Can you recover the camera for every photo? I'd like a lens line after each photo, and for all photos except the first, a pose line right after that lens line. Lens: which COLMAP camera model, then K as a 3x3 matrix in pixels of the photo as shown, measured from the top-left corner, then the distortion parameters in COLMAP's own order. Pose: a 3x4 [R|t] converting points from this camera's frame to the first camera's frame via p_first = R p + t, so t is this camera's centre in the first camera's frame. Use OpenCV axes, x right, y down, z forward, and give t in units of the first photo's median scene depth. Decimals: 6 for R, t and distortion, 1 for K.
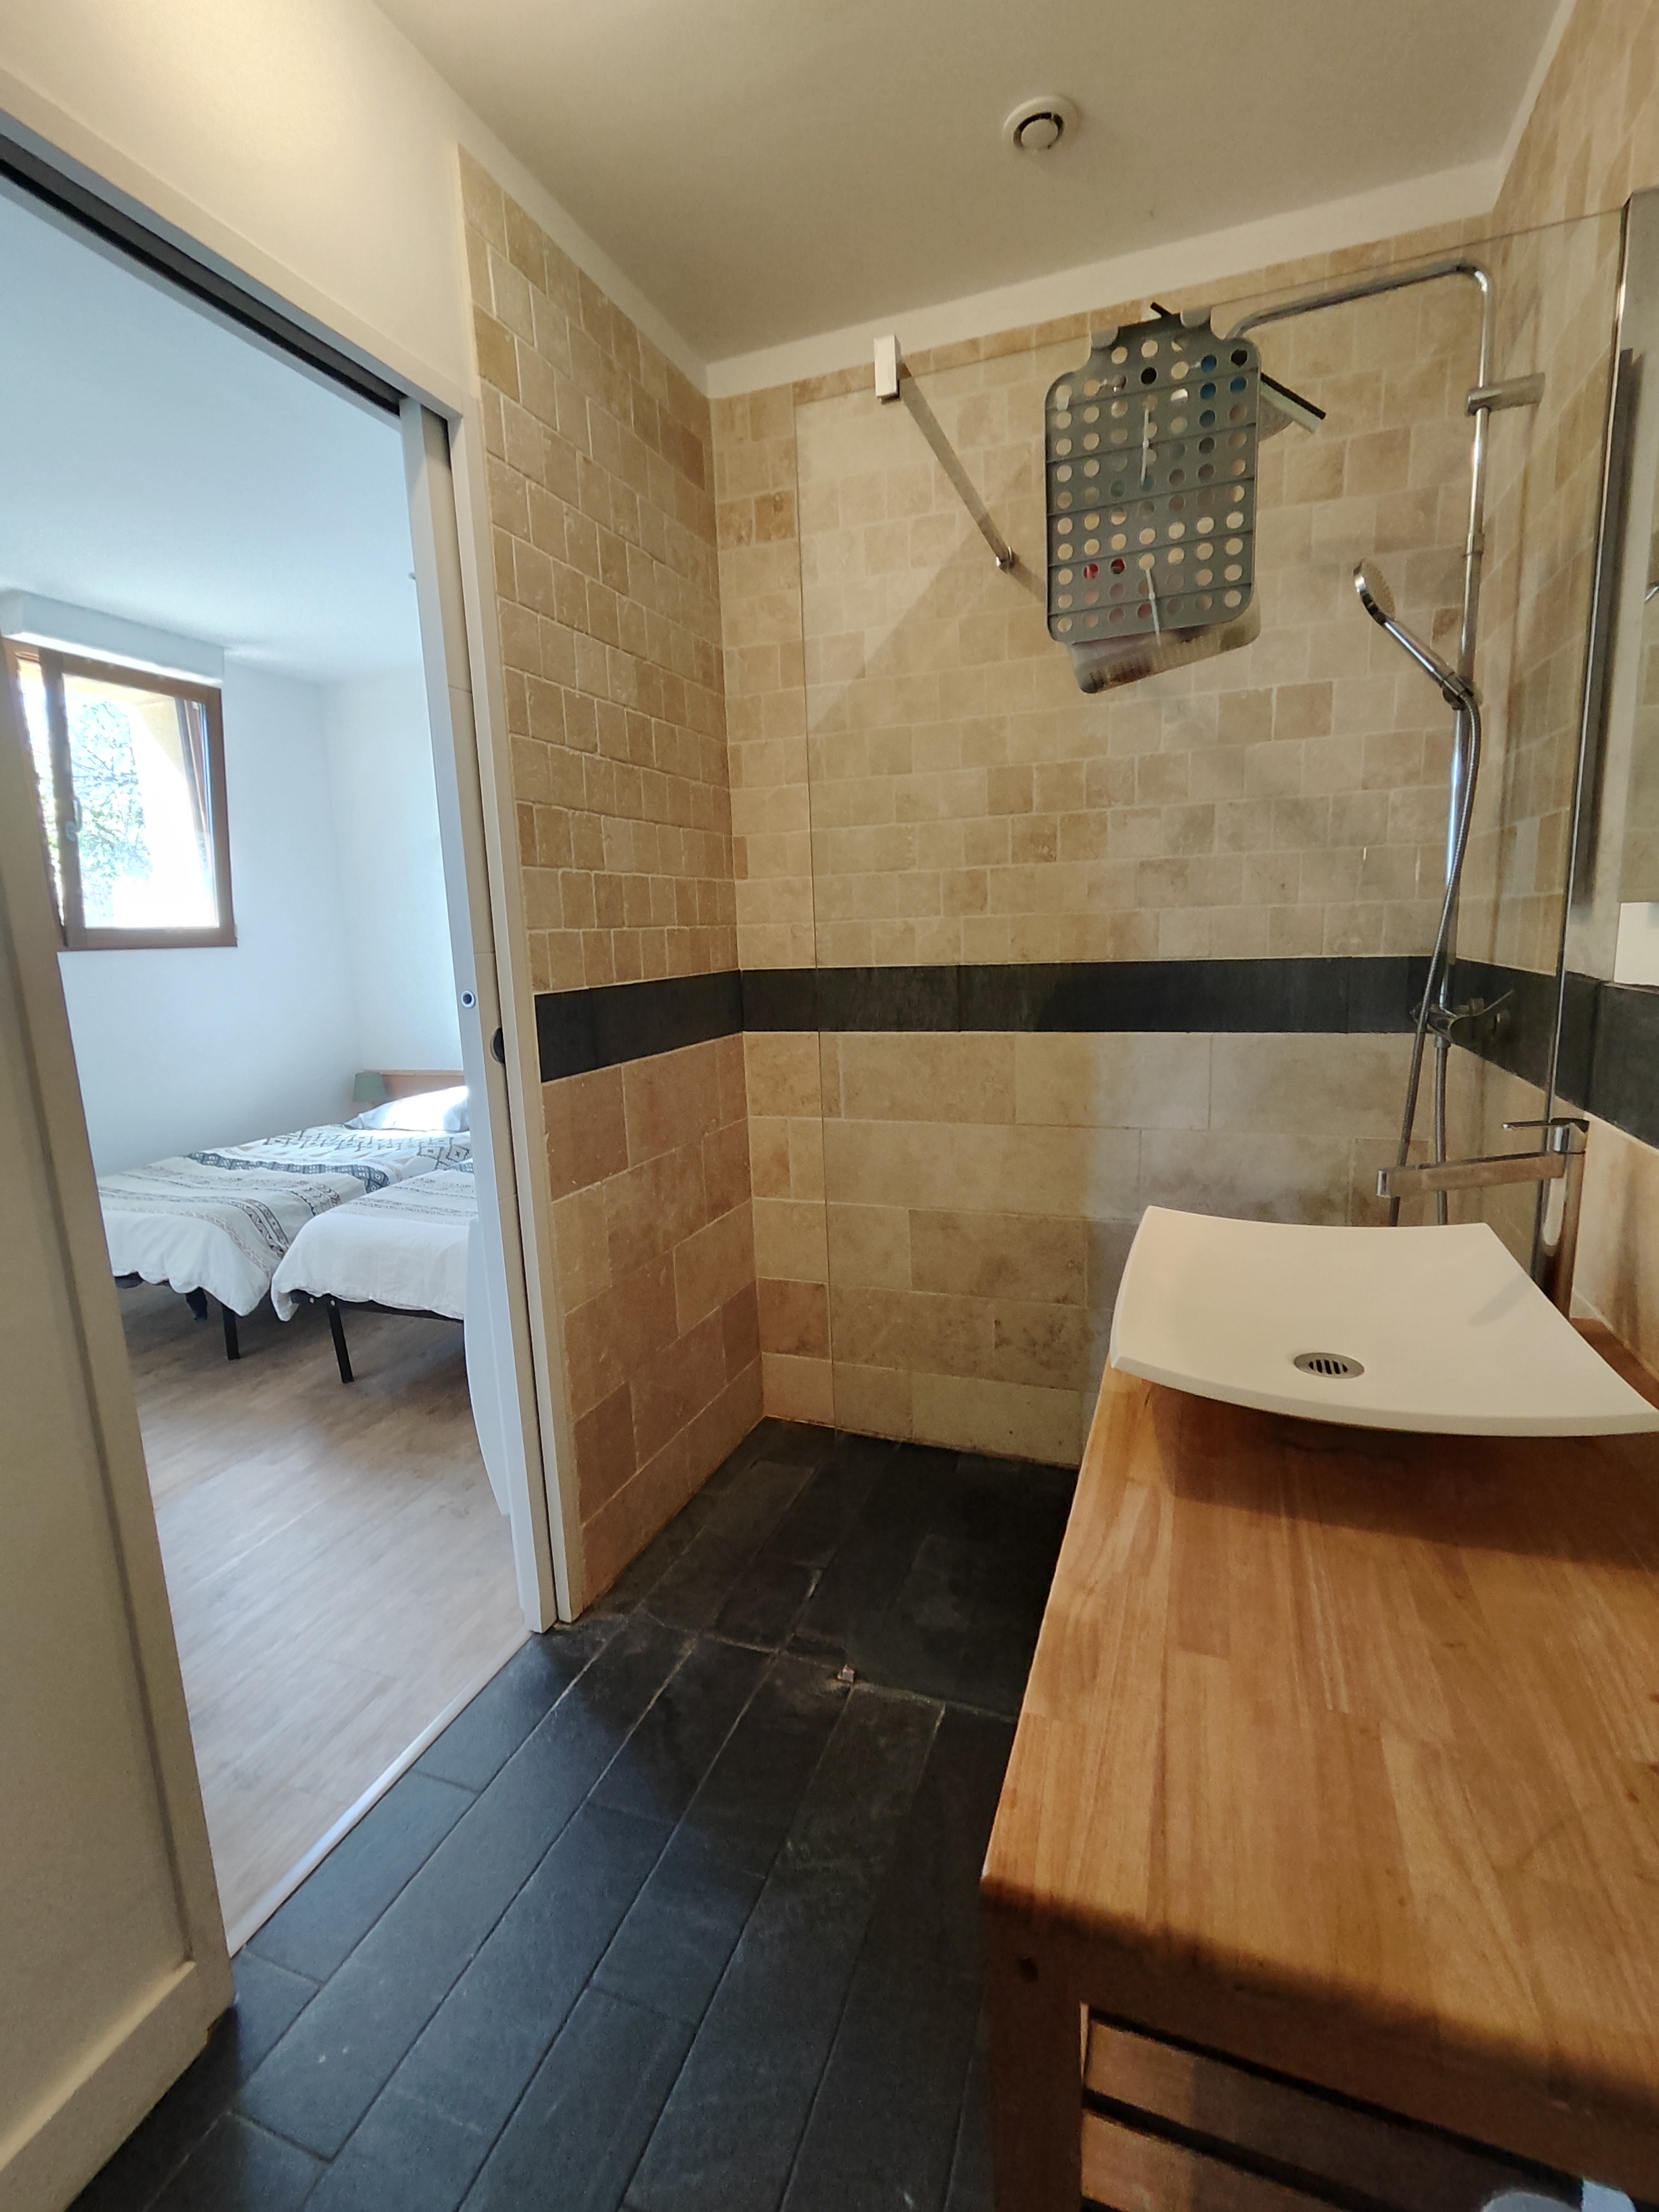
lens RADIAL K [[983.0, 0, 829.5], [0, 983.0, 1106.0], [0, 0, 1]] dist [-0.019541, 0.000052]
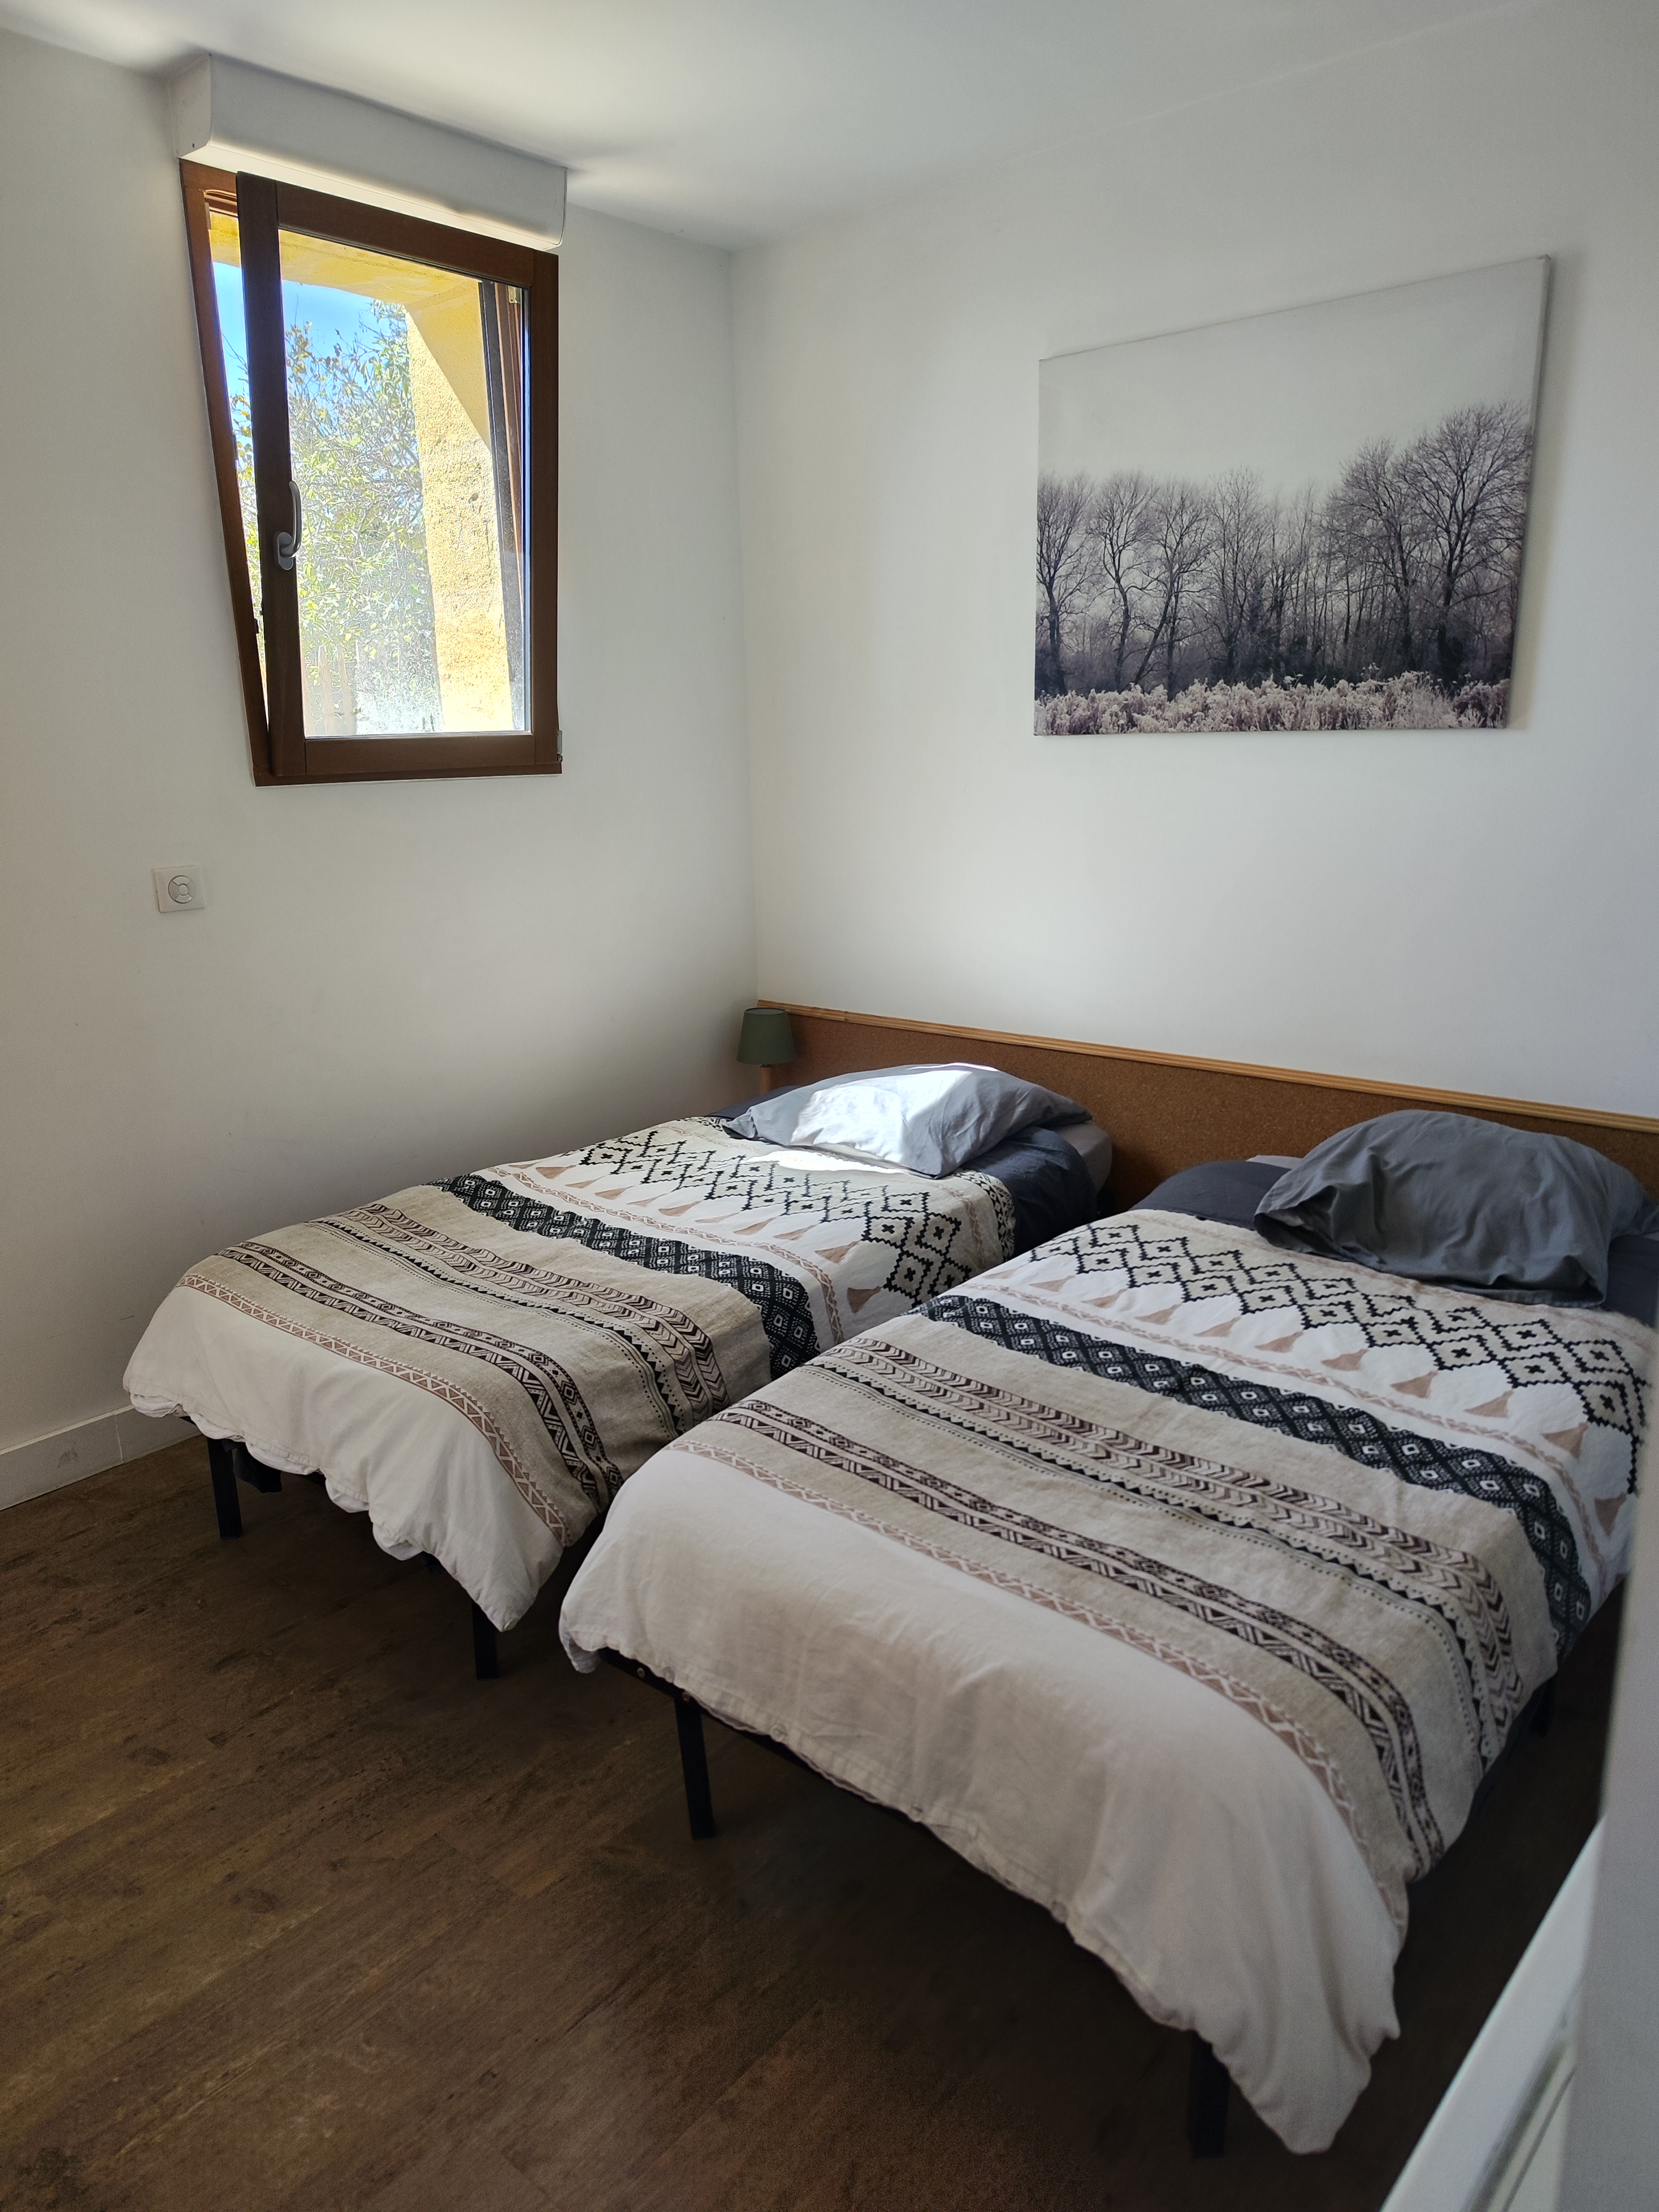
lens RADIAL K [[1472.8, 0, 829.5], [0, 1472.8, 1106.0], [0, 0, 1]] dist [-0.004354, -0.001556]
pose [[0.927246, 0.103788, -0.359782, -0.197605], [-0.073937, 0.992651, 0.095801, -0.084799], [0.367081, -0.062230, 0.928105, 0.357899]]
